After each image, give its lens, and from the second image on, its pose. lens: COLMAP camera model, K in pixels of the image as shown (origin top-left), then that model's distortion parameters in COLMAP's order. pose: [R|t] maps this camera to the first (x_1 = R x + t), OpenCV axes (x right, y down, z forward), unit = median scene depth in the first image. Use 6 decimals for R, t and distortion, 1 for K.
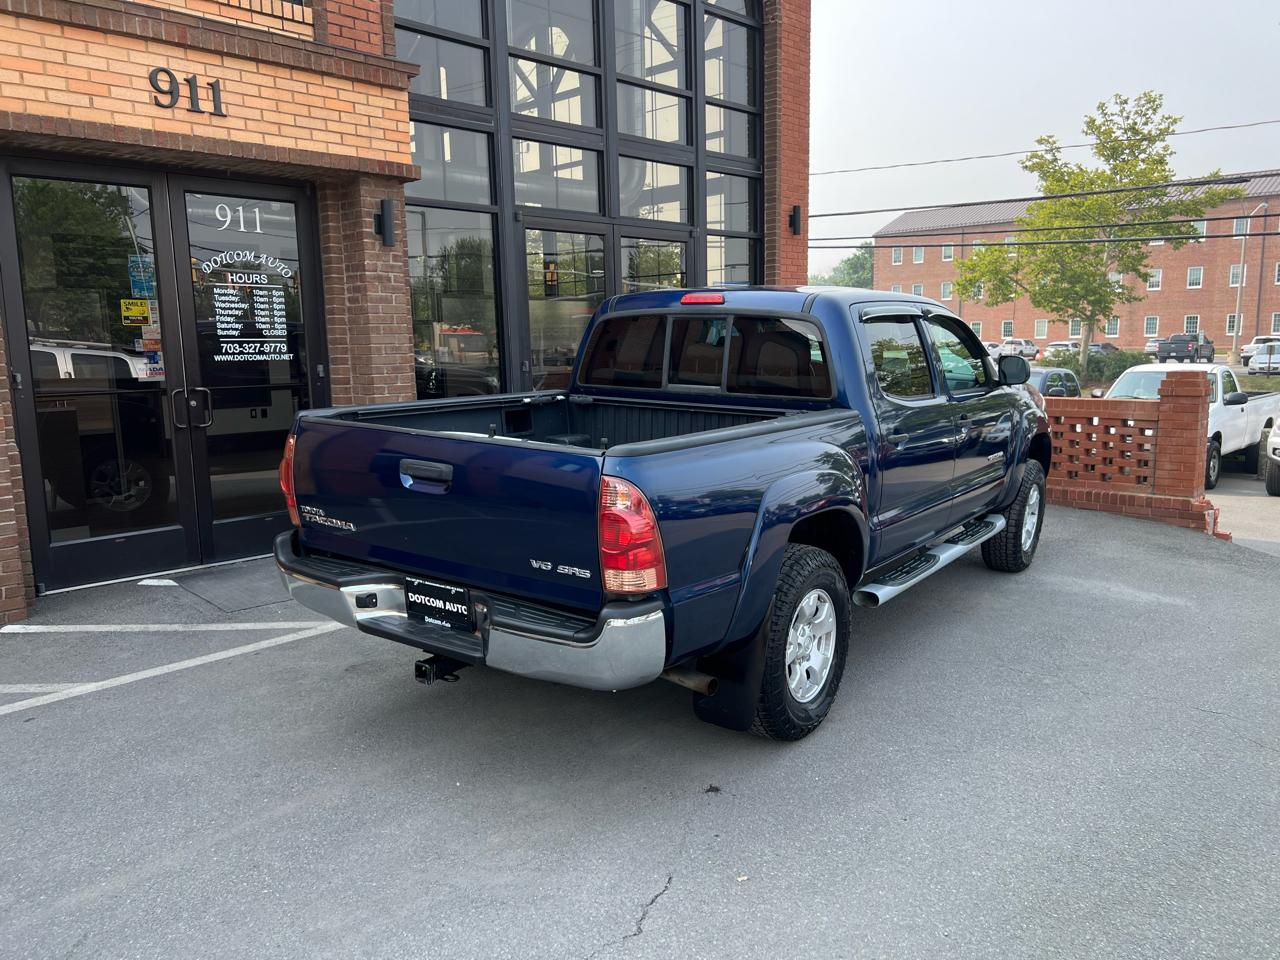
lens RADIAL K [[961.5, 0, 645.6], [0, 961.5, 491.1], [0, 0, 1]] dist [0.048049, -0.056578]
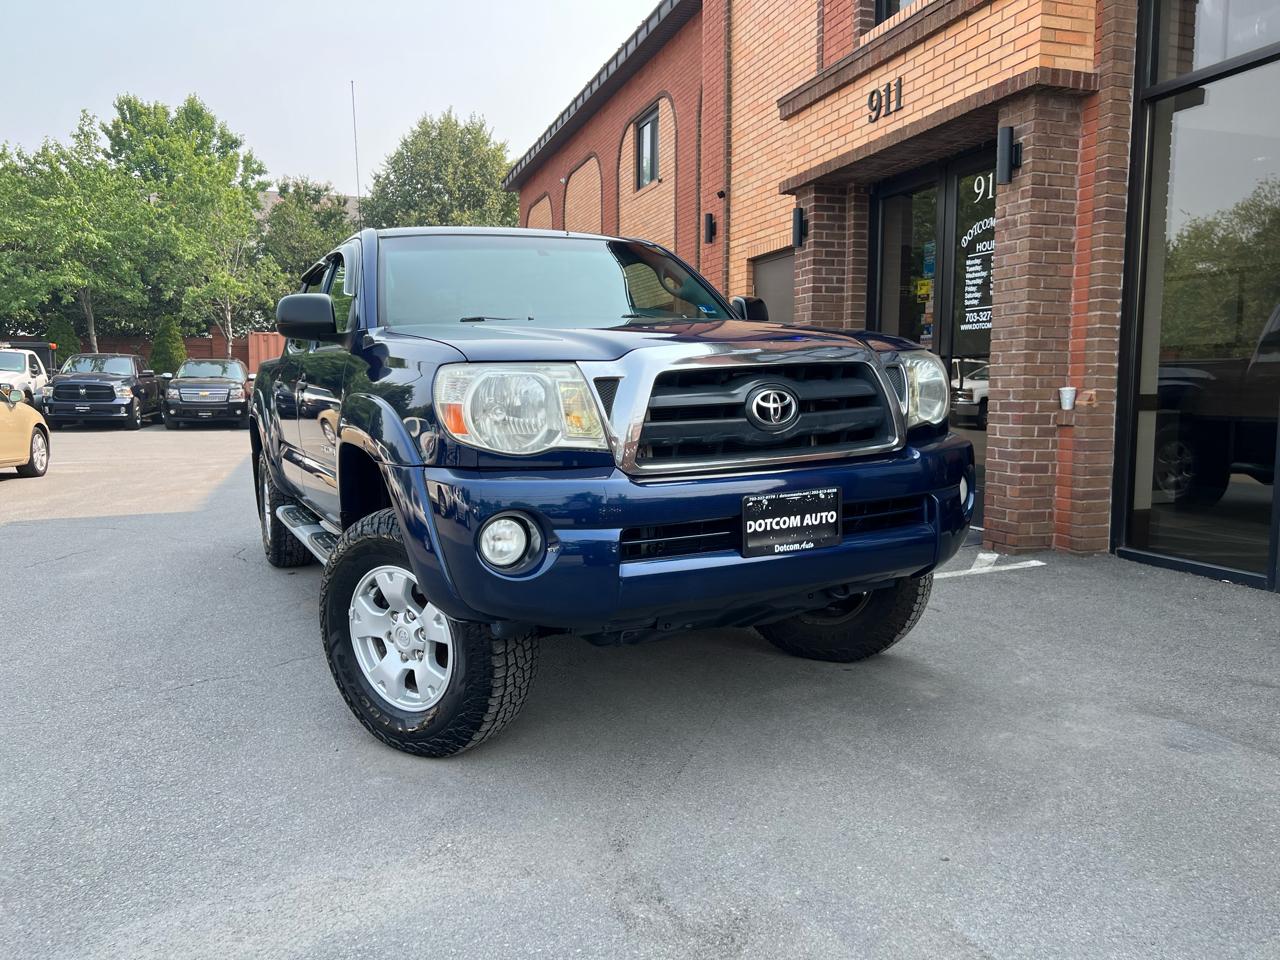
lens RADIAL K [[961.5, 0, 632.0], [0, 961.5, 488.3], [0, 0, 1]] dist [0.048049, -0.056578]
pose [[-0.471952, 0.109518, -0.874796, 0.656031], [-0.128206, 0.973181, 0.191002, -0.121290], [0.872253, 0.202298, -0.445254, 1.179990]]
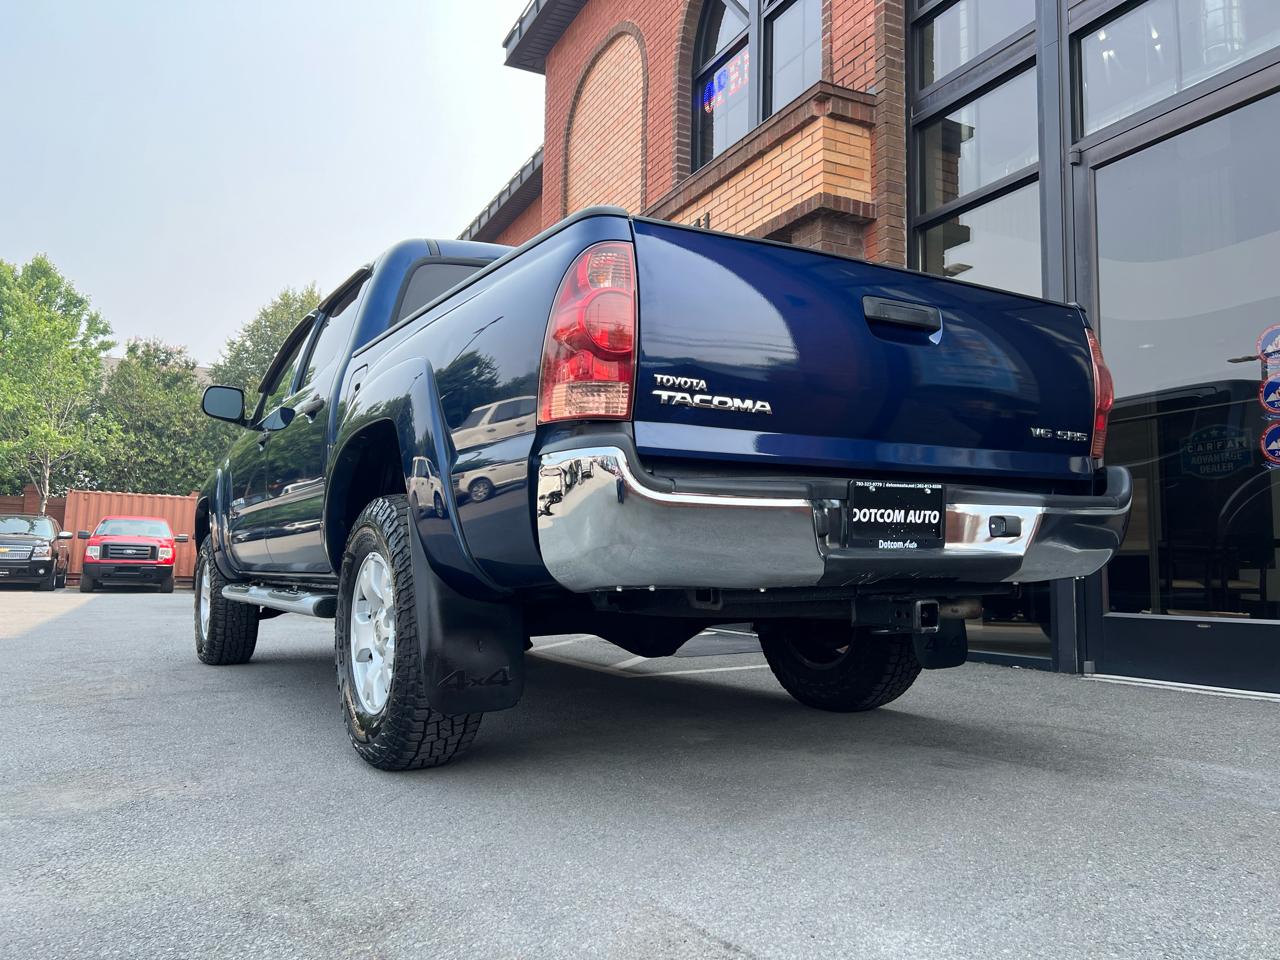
lens RADIAL K [[961.5, 0, 642.1], [0, 961.5, 470.8], [0, 0, 1]] dist [0.048049, -0.056578]
pose [[-0.332817, -0.089593, -0.938726, 0.605937], [-0.157584, 0.986762, -0.038308, -0.043779], [0.929731, 0.135179, -0.342529, 1.226694]]
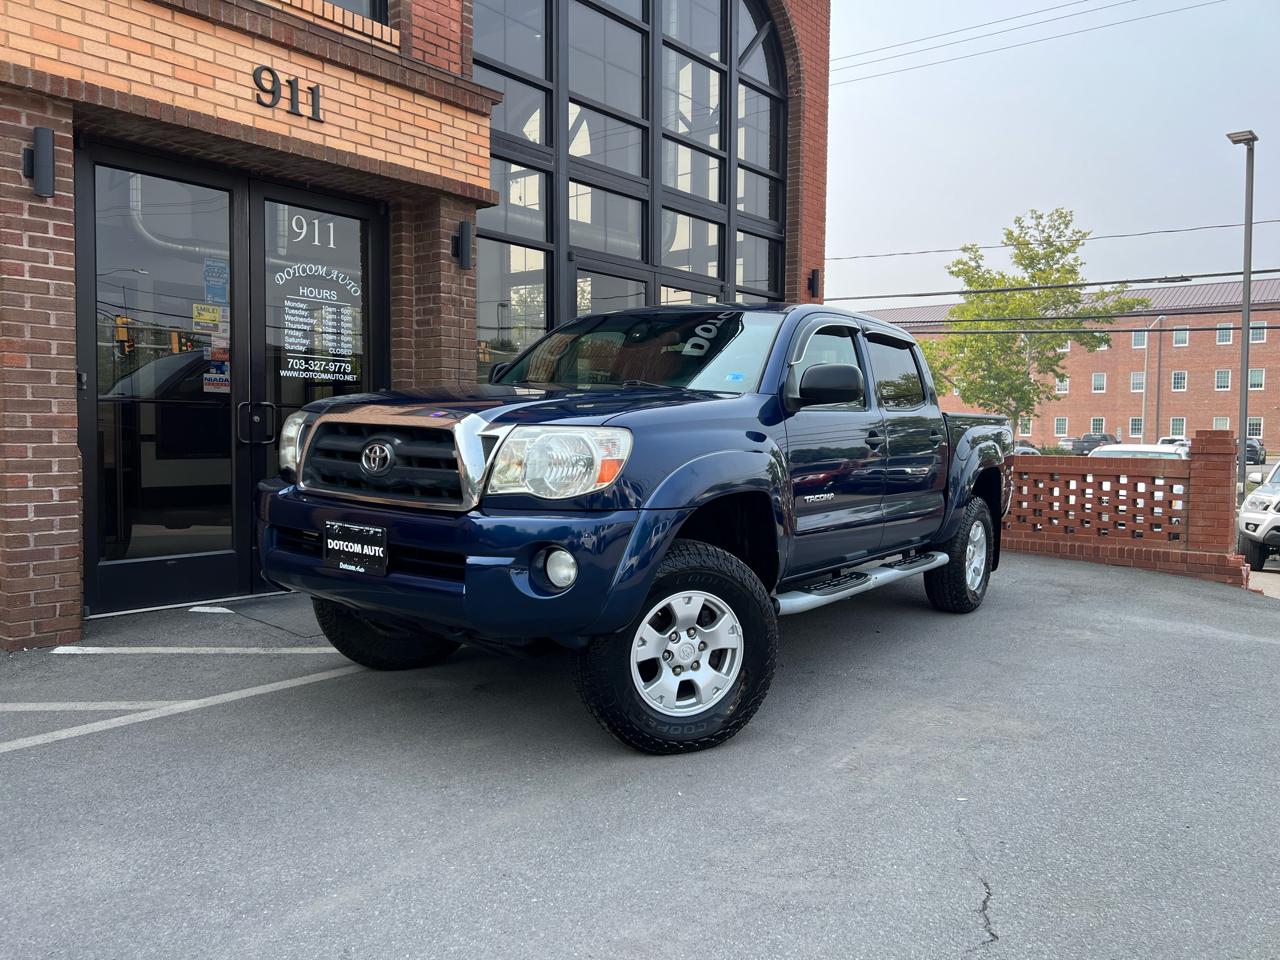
lens RADIAL K [[961.5, 0, 651.2], [0, 961.5, 471.6], [0, 0, 1]] dist [0.048049, -0.056578]
pose [[0.995863, 0.024540, 0.087488, -0.164113], [-0.014503, 0.993424, -0.113571, 0.058609], [-0.089699, 0.111832, 0.989670, 0.047740]]
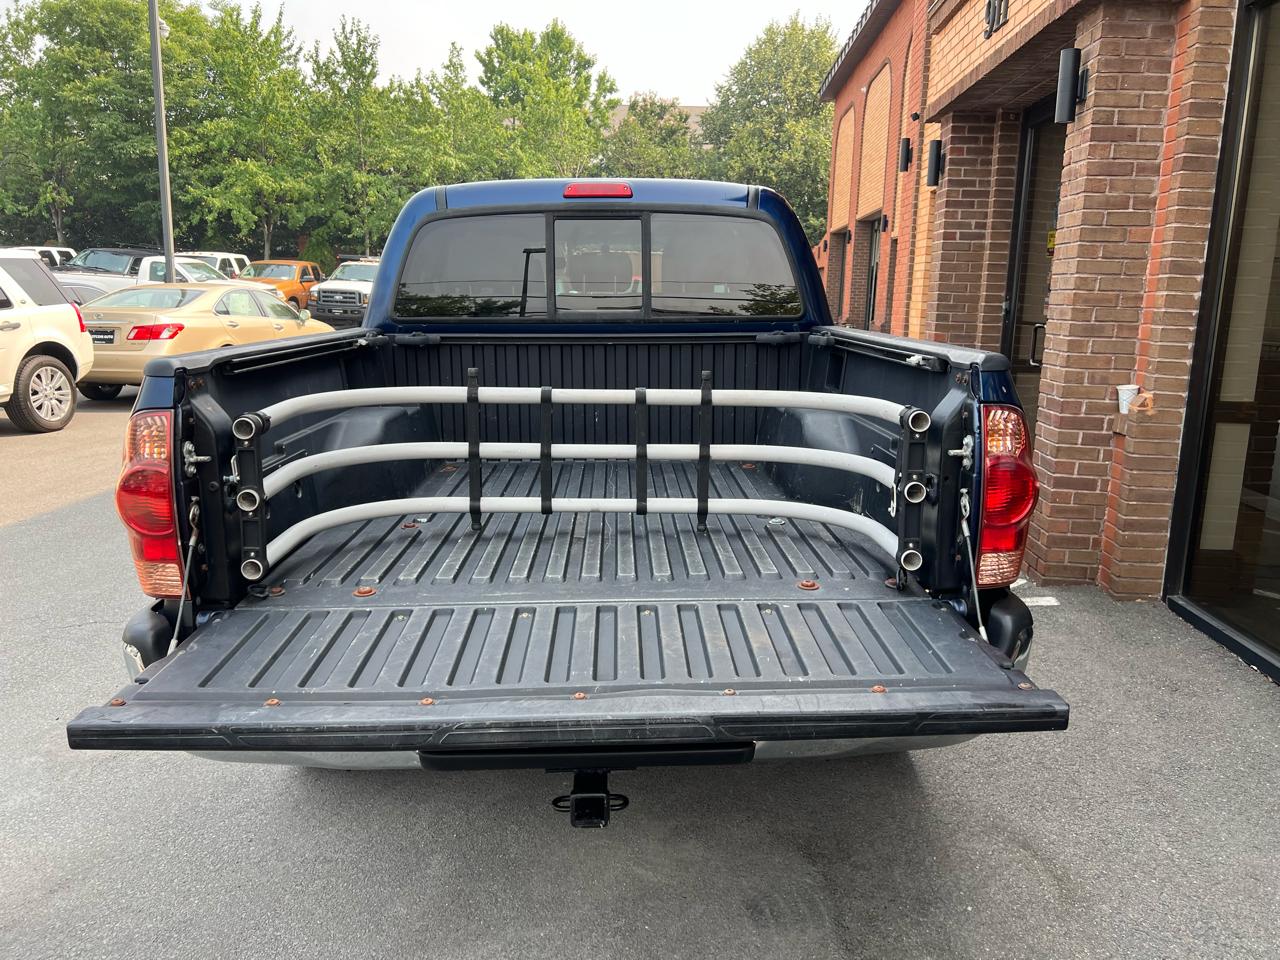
lens RADIAL K [[961.5, 0, 644.5], [0, 961.5, 470.9], [0, 0, 1]] dist [0.048049, -0.056578]
pose [[-0.756775, 0.117649, -0.643001, 0.409203], [-0.113282, 0.945182, 0.306265, -0.205903], [0.643784, 0.304614, -0.701963, 1.390845]]
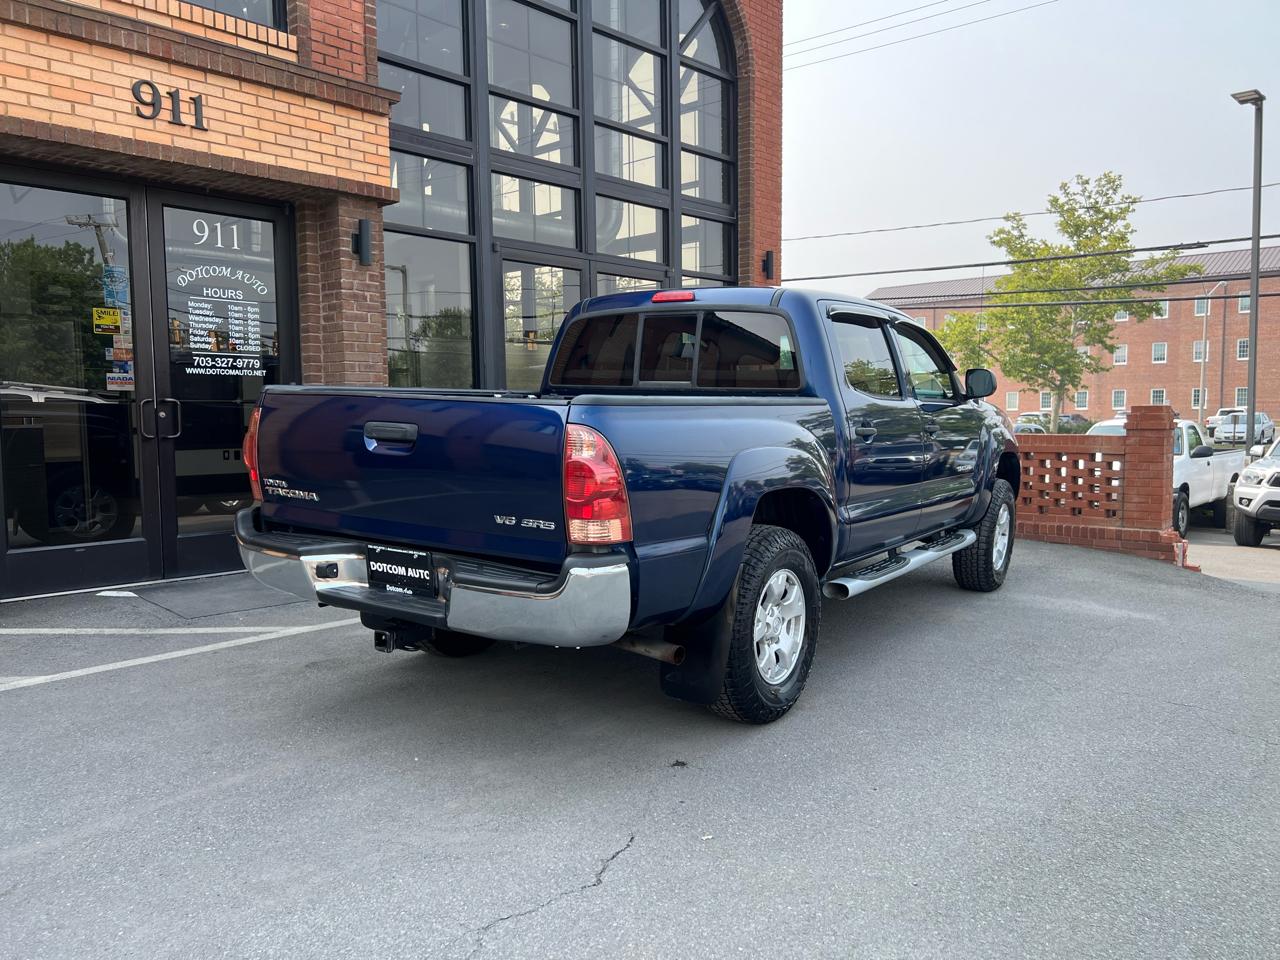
lens RADIAL K [[961.5, 0, 645.8], [0, 961.5, 487.4], [0, 0, 1]] dist [0.048049, -0.056578]
pose [[0.999720, 0.007685, 0.022389, 0.006360], [-0.005936, 0.996999, -0.077181, 0.056146], [-0.022915, 0.077026, 0.996766, 0.004425]]
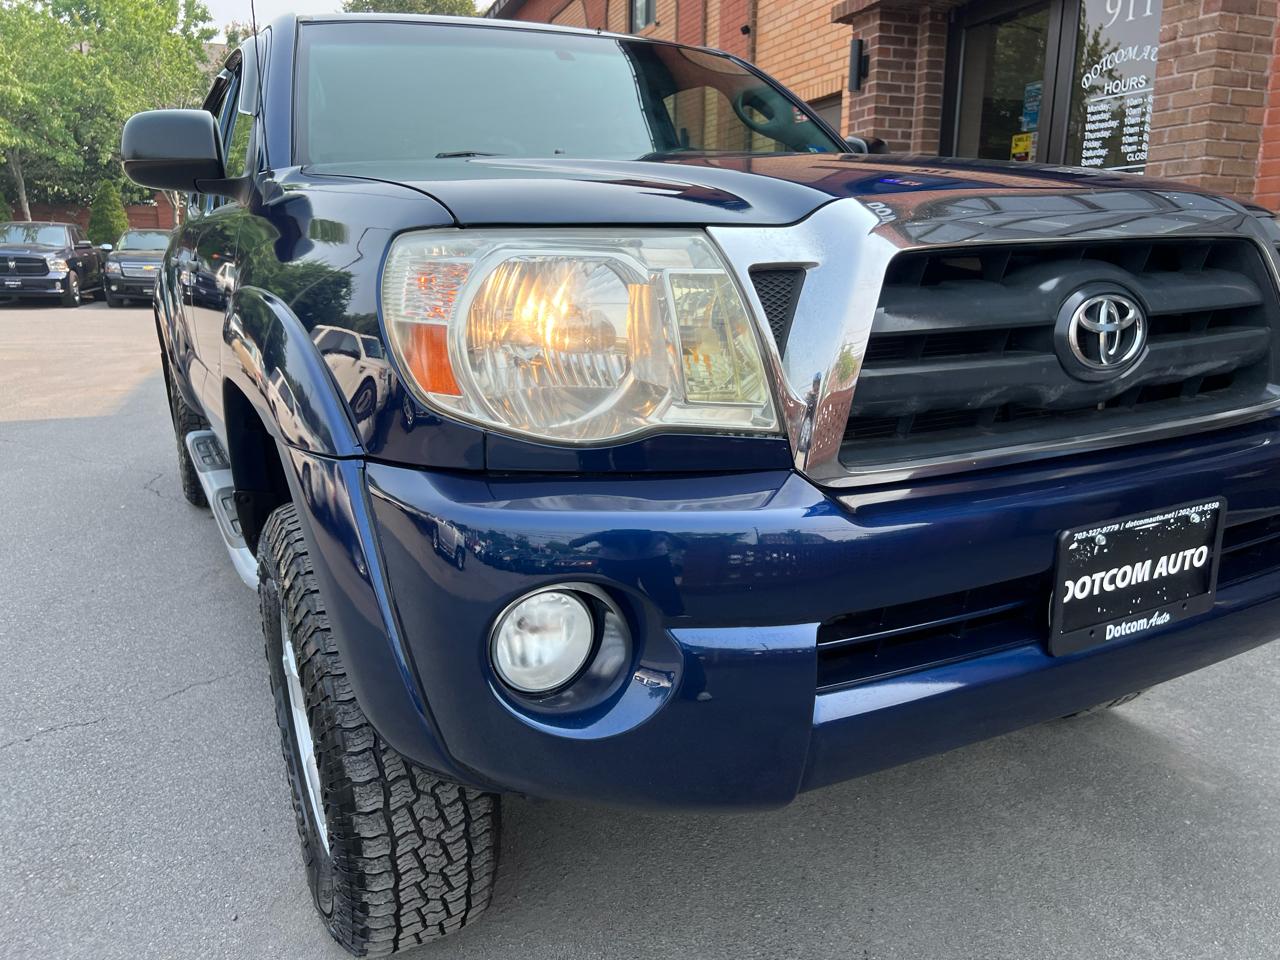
lens RADIAL K [[965.0, 0, 637.9], [0, 965.0, 481.1], [0, 0, 1]] dist [0.049336, -0.059370]
pose [[-0.444663, 0.208480, -0.871097, 0.488408], [-0.139913, 0.944429, 0.297452, -0.101610], [0.884703, 0.254144, -0.390784, 1.047000]]
